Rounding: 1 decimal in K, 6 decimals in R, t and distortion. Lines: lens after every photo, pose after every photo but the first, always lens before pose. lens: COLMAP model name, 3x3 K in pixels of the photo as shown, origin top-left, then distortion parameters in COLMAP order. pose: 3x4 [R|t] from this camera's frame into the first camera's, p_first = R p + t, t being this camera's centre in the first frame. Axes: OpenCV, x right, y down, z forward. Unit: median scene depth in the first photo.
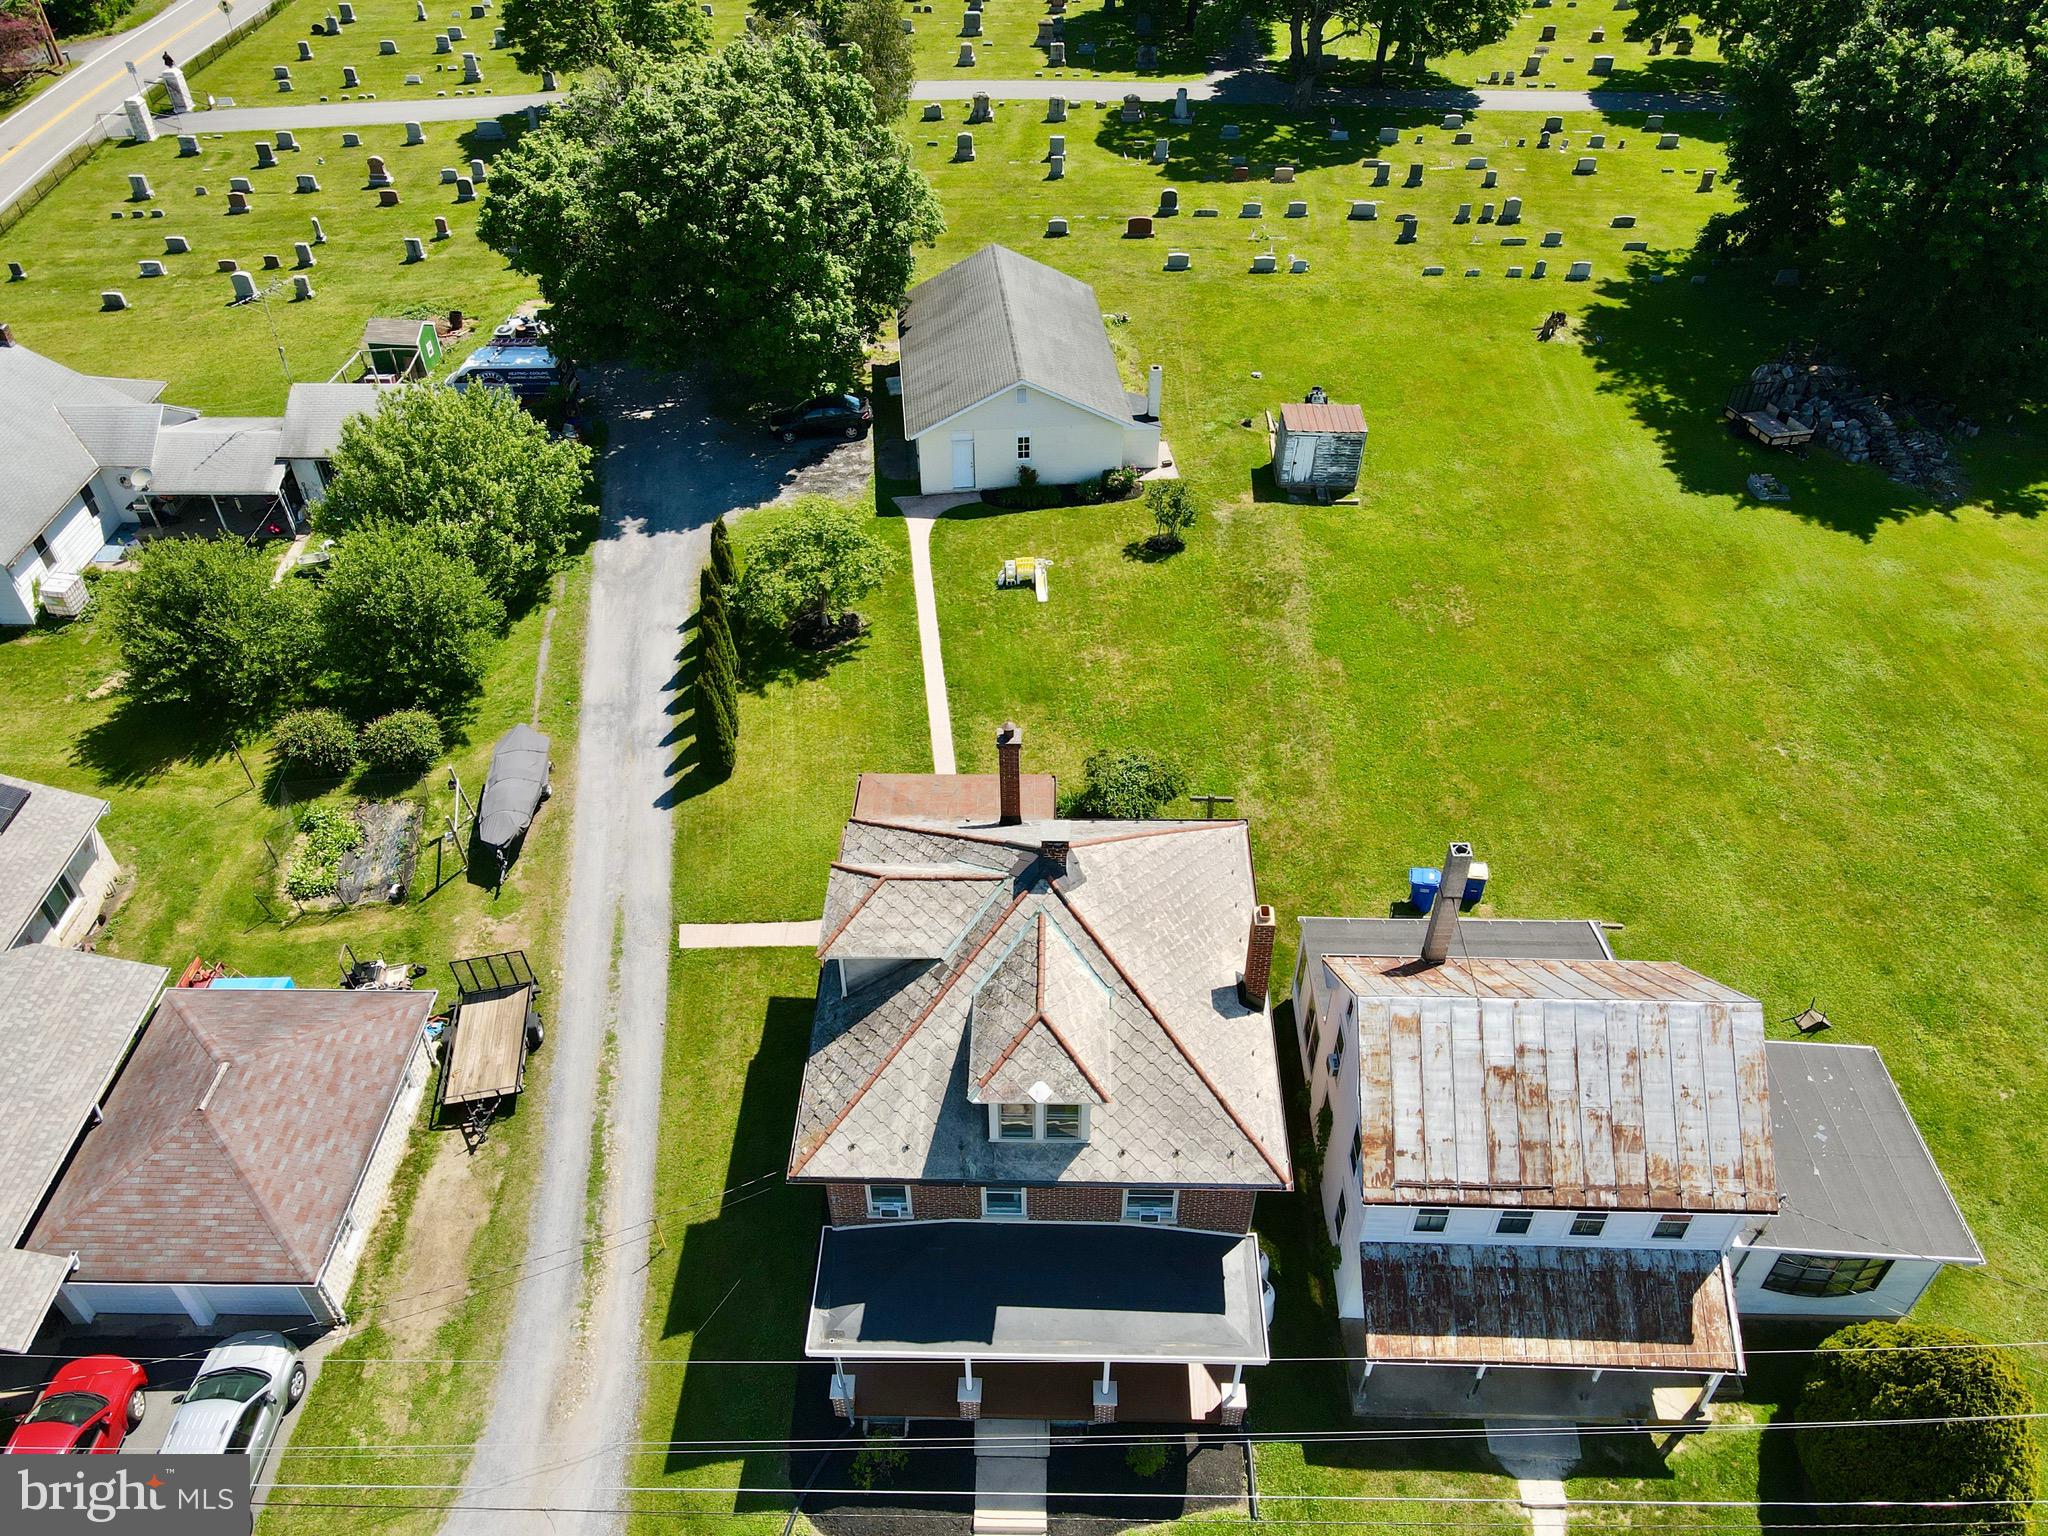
lens RADIAL K [[1497.5, 0, 1024.0], [0, 1497.5, 768.0], [0, 0, 1]] dist [-0.000194, 0.033456]
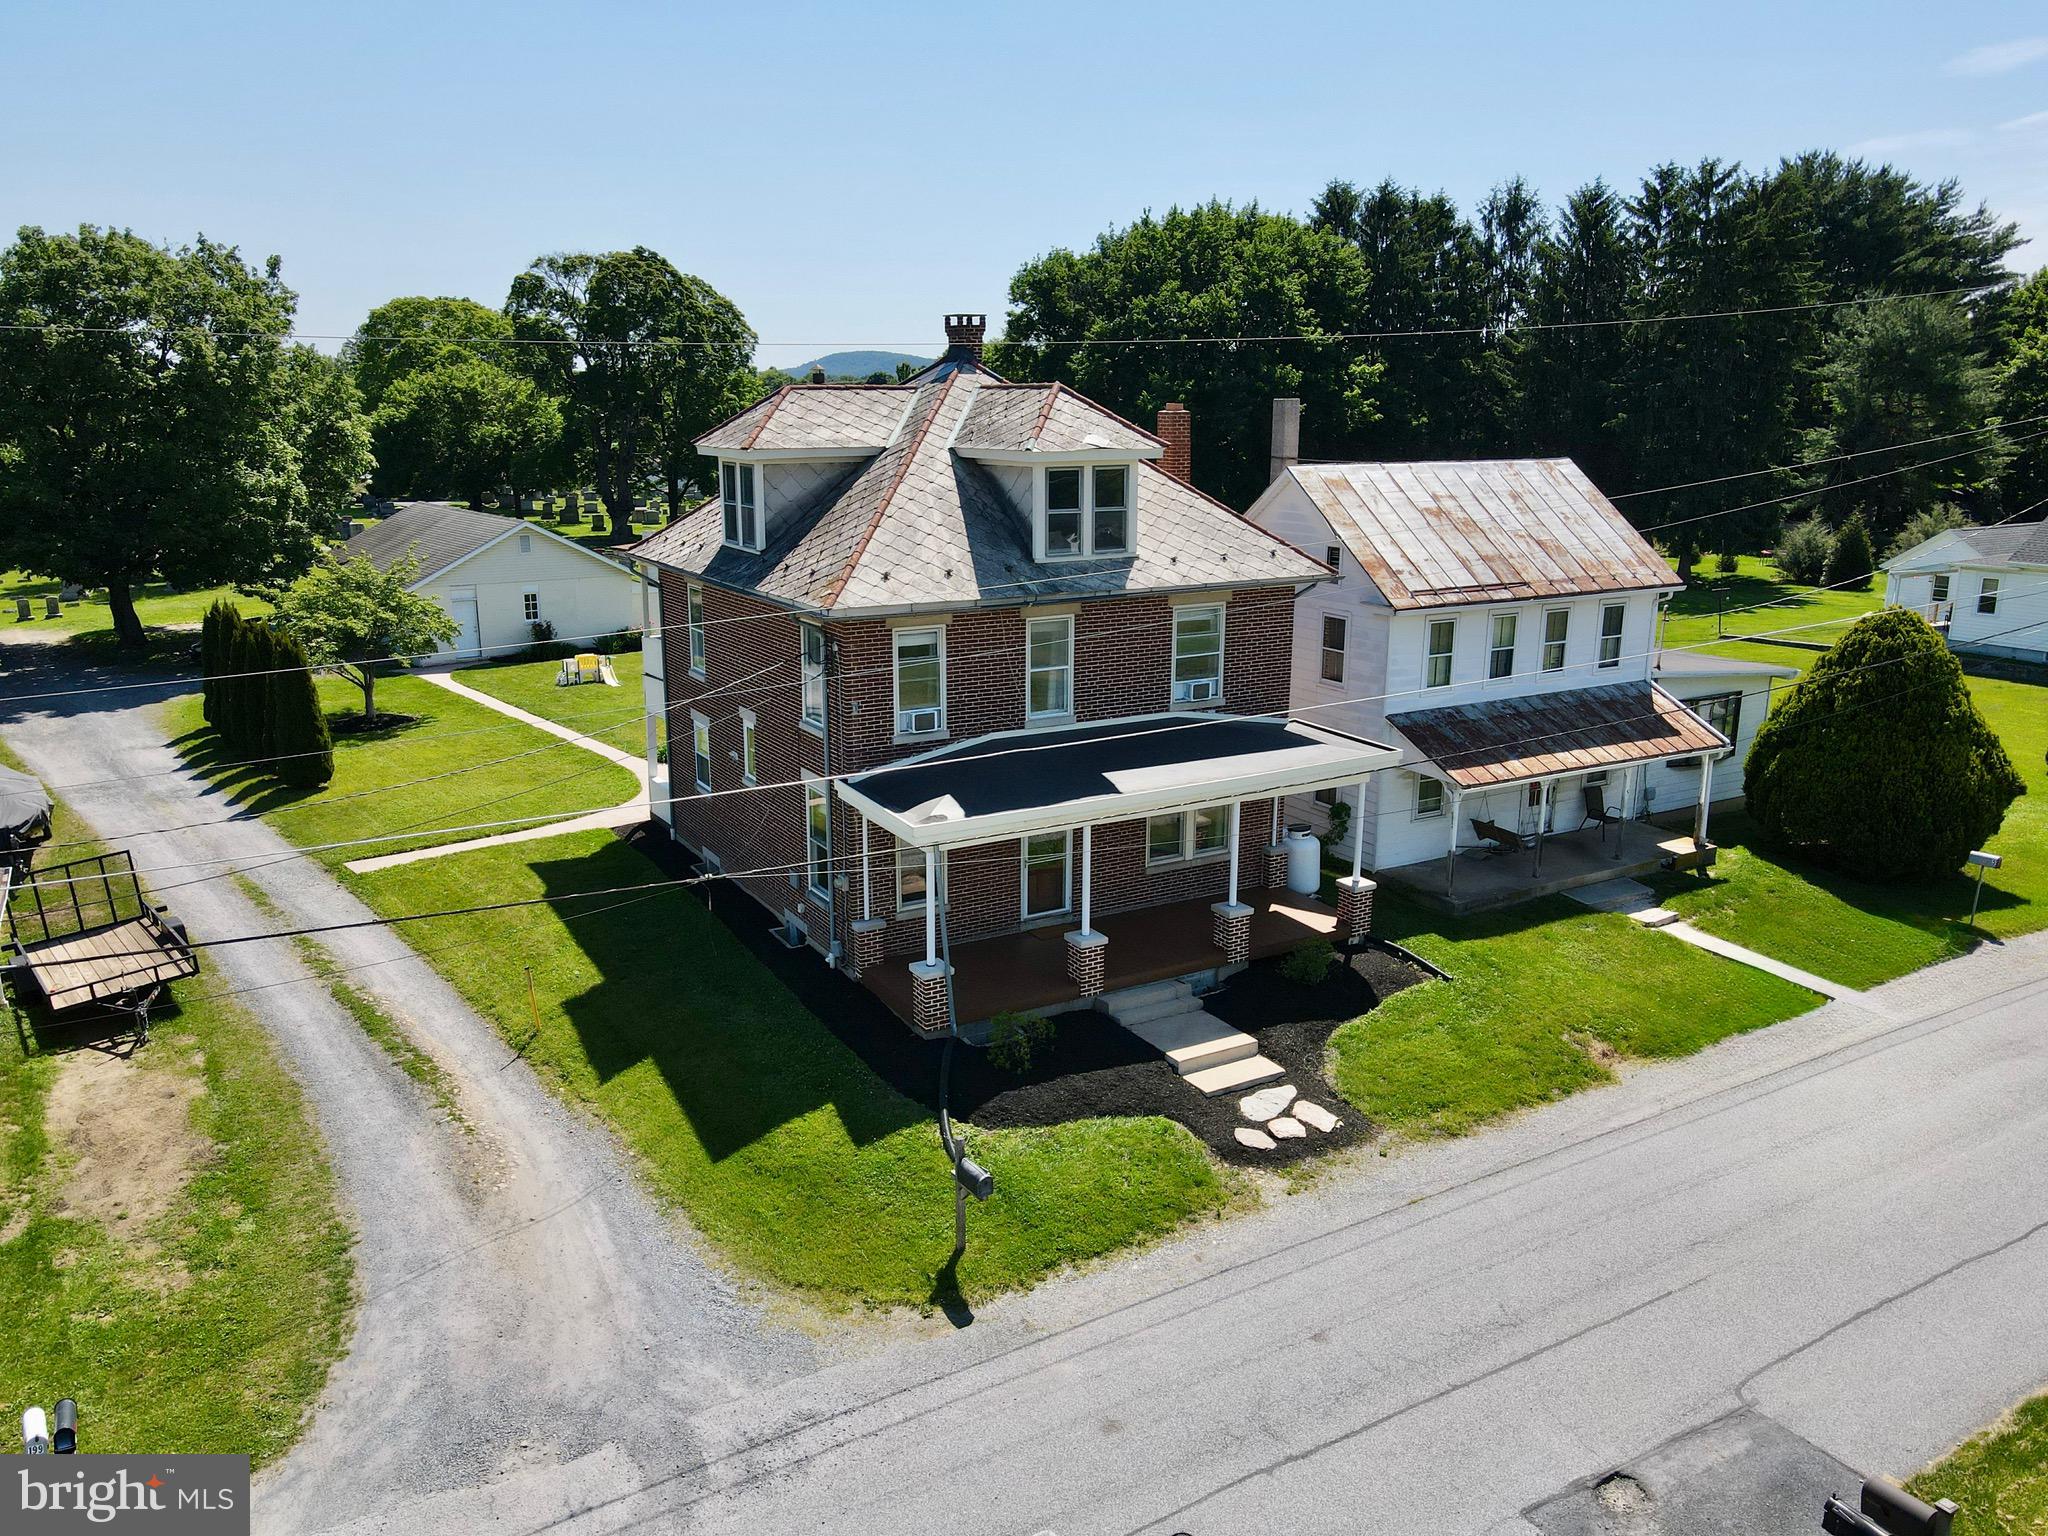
lens RADIAL K [[1497.5, 0, 1024.0], [0, 1497.5, 768.0], [0, 0, 1]] dist [-0.000194, 0.033456]
pose [[0.851899, -0.117648, 0.510321, -0.368955], [0.339892, 0.865537, -0.367858, 0.518905], [-0.398424, 0.486832, 0.777337, 0.341184]]
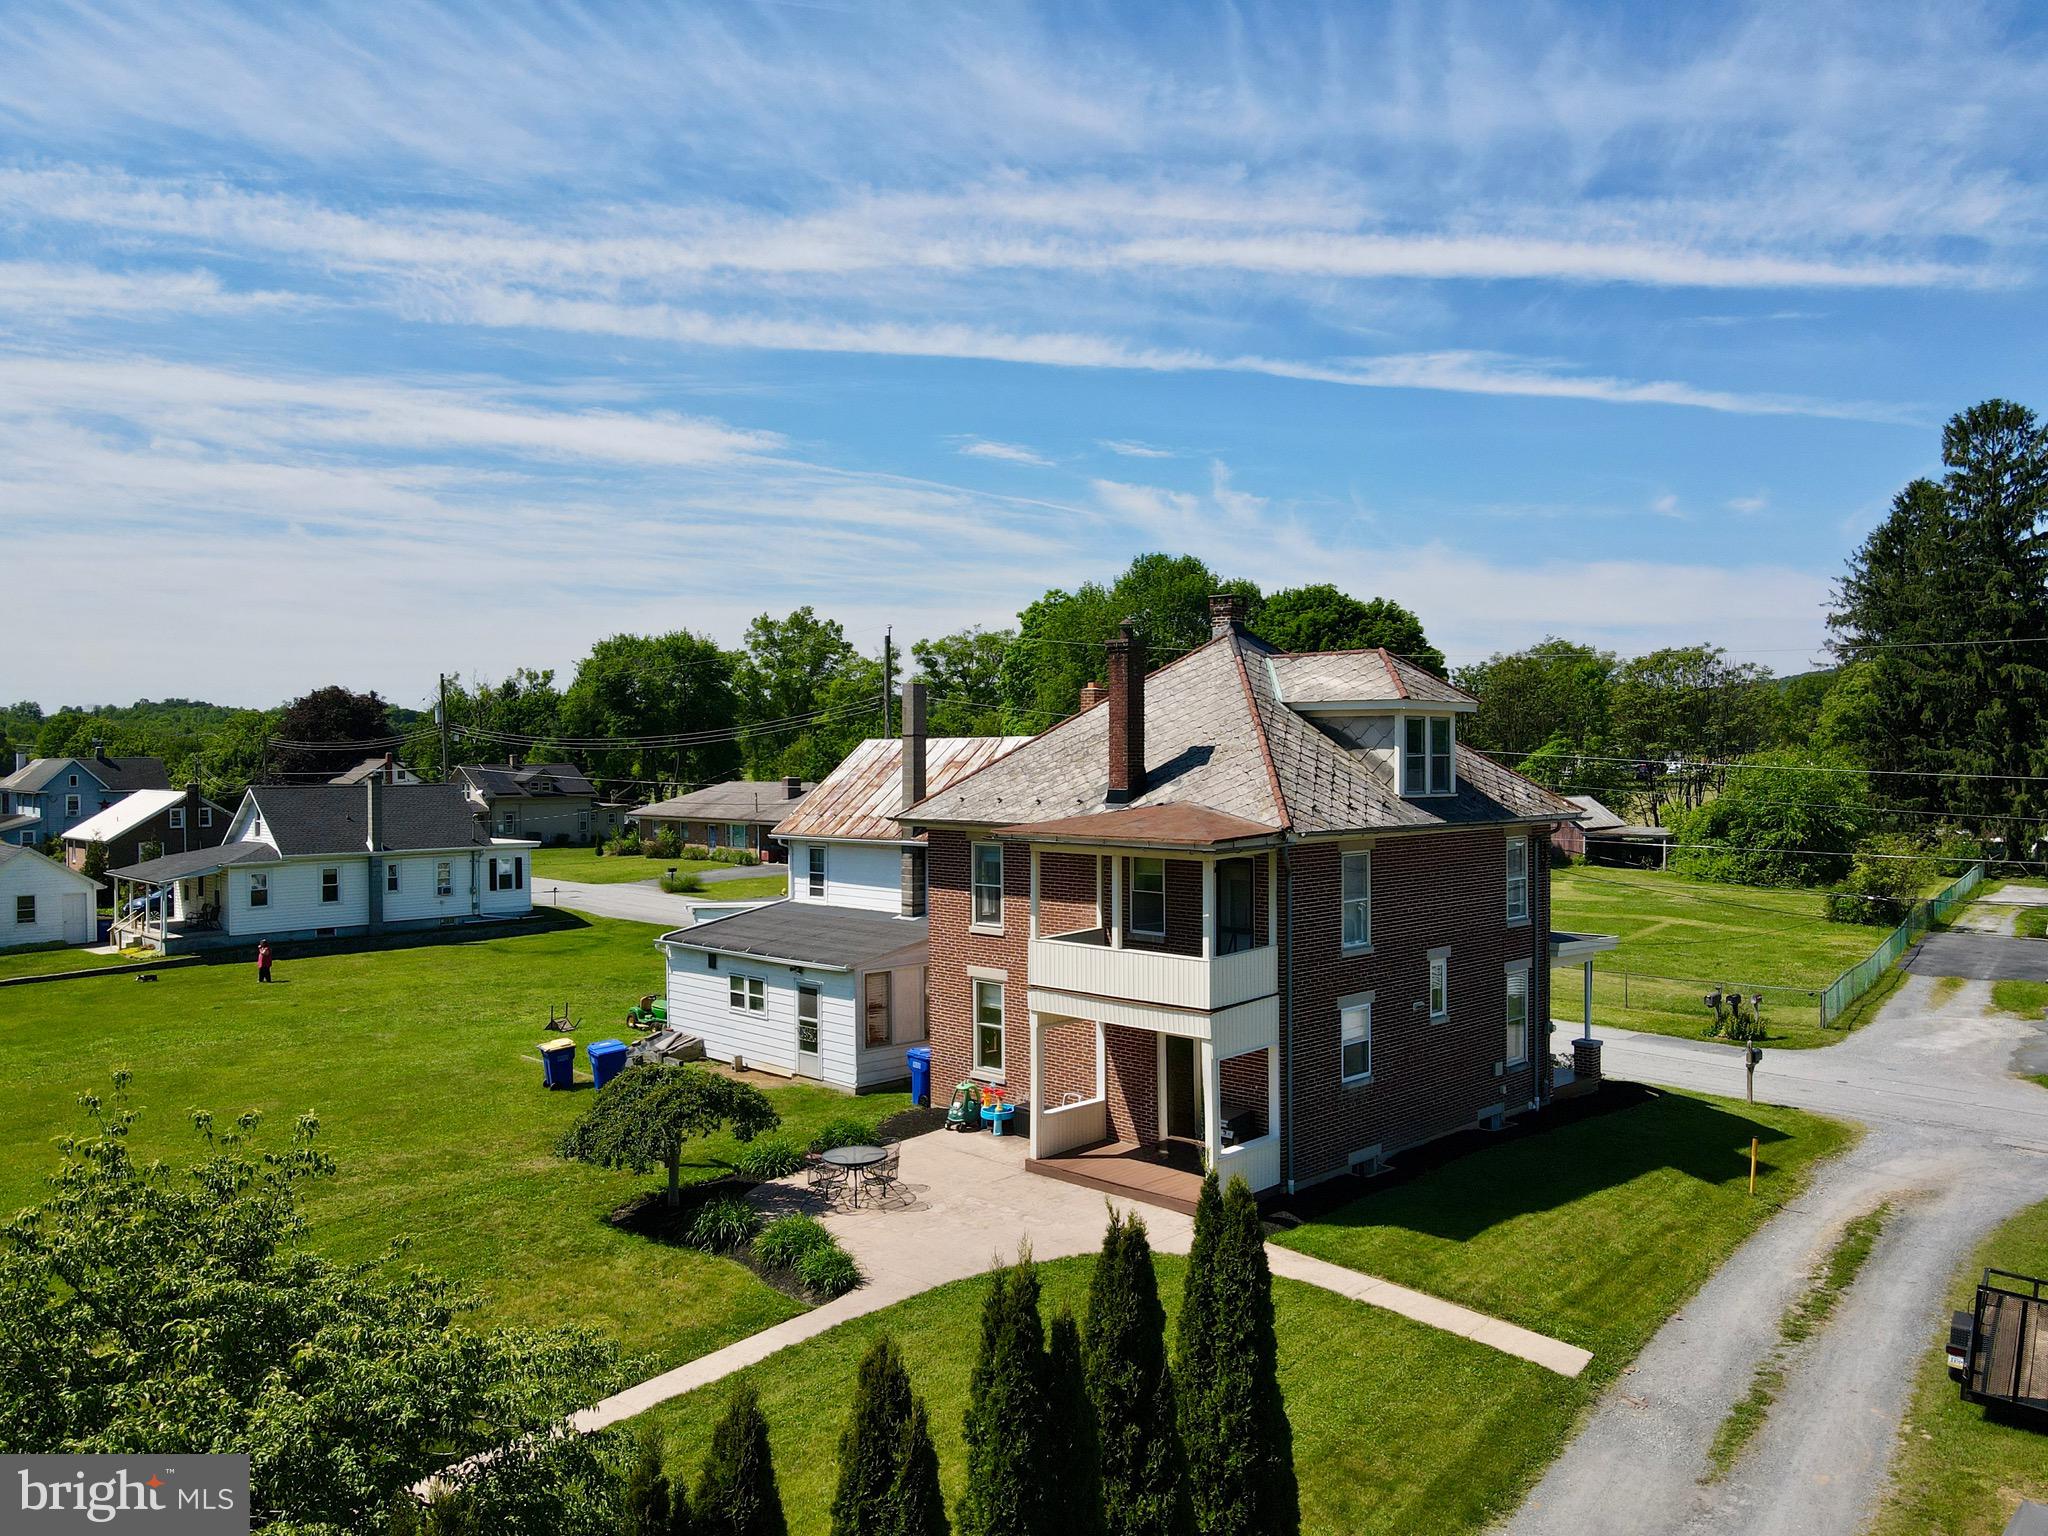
lens RADIAL K [[1513.3, 0, 1024.0], [0, 1513.3, 768.0], [0, 0, 1]] dist [-0.009629, 0.035173]
pose [[-0.717764, 0.003139, 0.696280, -0.487254], [0.466501, 0.744536, 0.477539, -0.346750], [-0.516906, 0.667575, -0.535865, 1.402352]]
